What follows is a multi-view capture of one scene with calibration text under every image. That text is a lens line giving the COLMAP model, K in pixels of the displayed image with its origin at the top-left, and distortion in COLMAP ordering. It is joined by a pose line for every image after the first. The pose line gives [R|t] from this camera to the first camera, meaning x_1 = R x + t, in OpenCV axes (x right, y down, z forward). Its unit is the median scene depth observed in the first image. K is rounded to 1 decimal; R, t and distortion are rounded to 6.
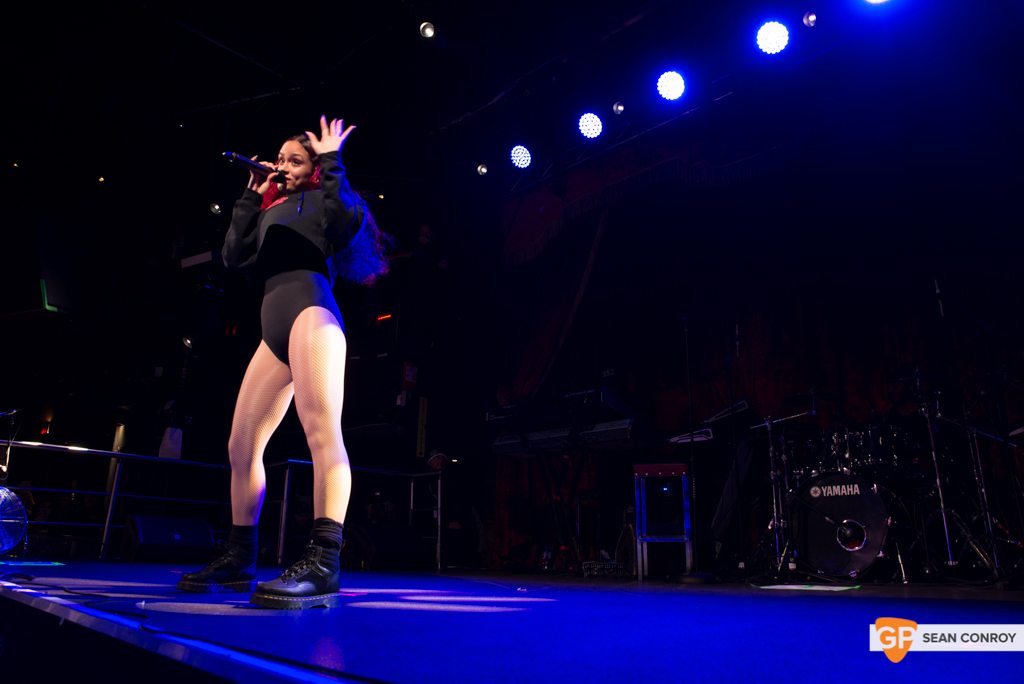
lens RADIAL K [[702.8, 0, 508.5], [0, 702.8, 342.0], [0, 0, 1]] dist [-0.111456, 0.071258]
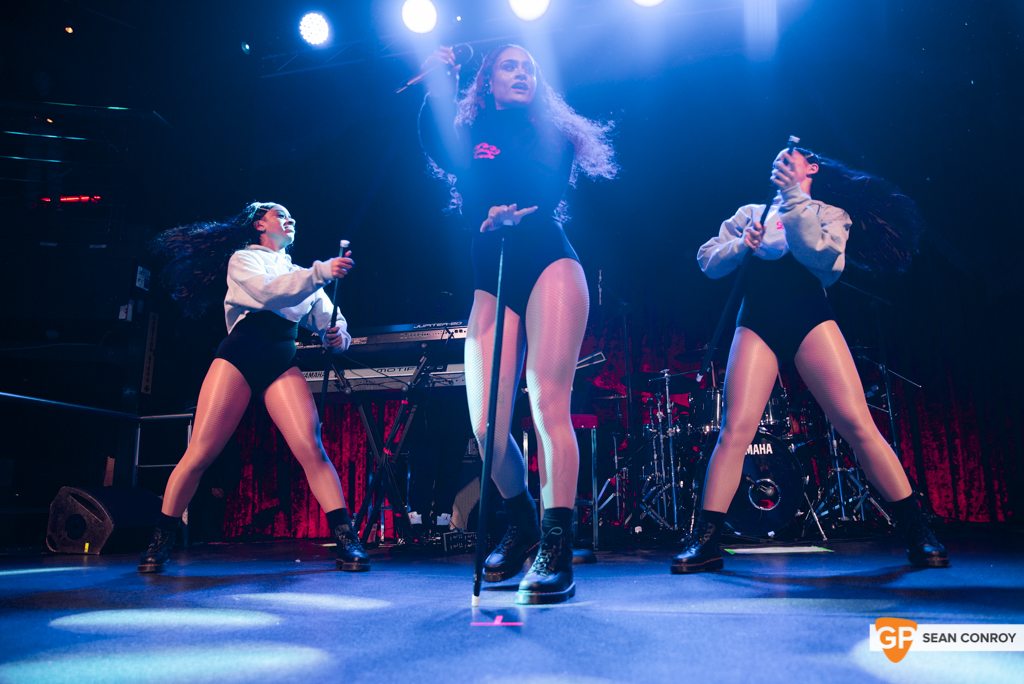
lens RADIAL K [[702.8, 0, 521.8], [0, 702.8, 345.6], [0, 0, 1]] dist [-0.111456, 0.071258]
pose [[0.833900, 0.092705, 0.544073, -0.254895], [-0.125508, 0.991817, 0.023369, 0.066181], [-0.537455, -0.087773, 0.838712, 0.271403]]
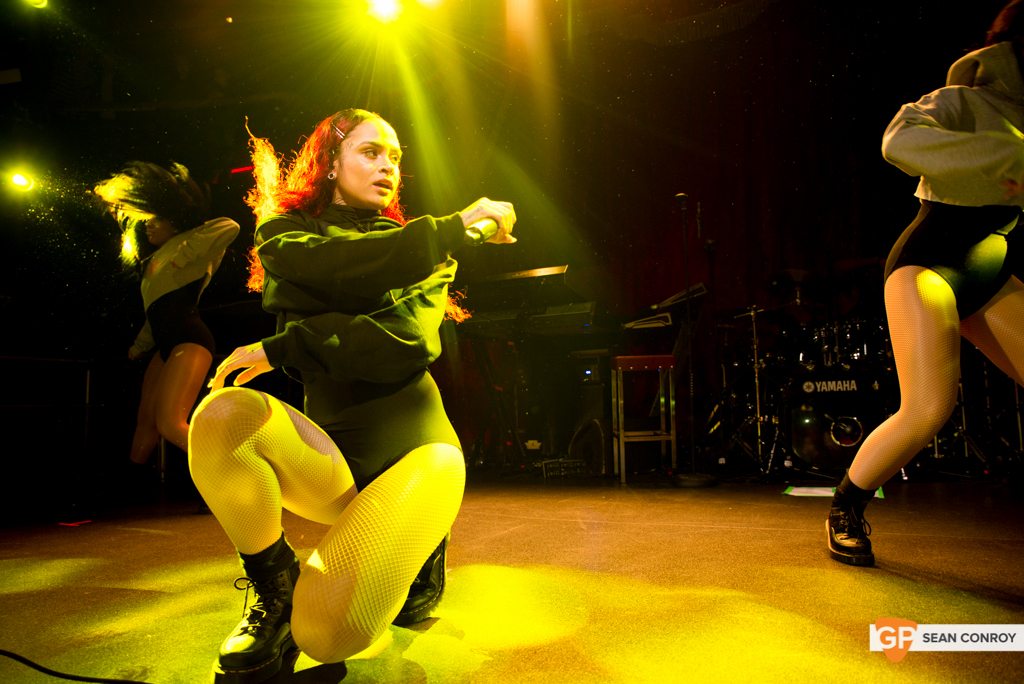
lens RADIAL K [[702.8, 0, 515.7], [0, 702.8, 341.0], [0, 0, 1]] dist [-0.111456, 0.071258]
pose [[0.956771, -0.014288, 0.290492, -0.176464], [-0.043704, 0.980389, 0.192166, -0.010948], [-0.287540, -0.196555, 0.937383, 0.168901]]
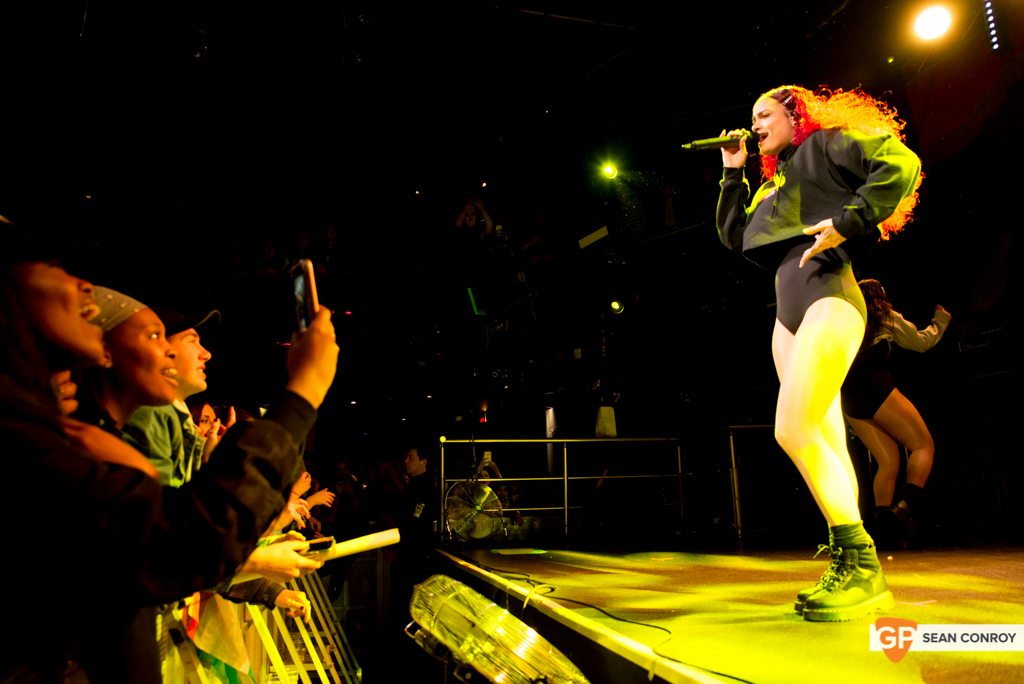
lens RADIAL K [[702.8, 0, 509.1], [0, 702.8, 341.3], [0, 0, 1]] dist [-0.111456, 0.071258]
pose [[0.853139, -0.155244, -0.498050, -0.095185], [0.191619, 0.981214, 0.022388, -0.023204], [0.485218, -0.114536, 0.866860, 0.058967]]
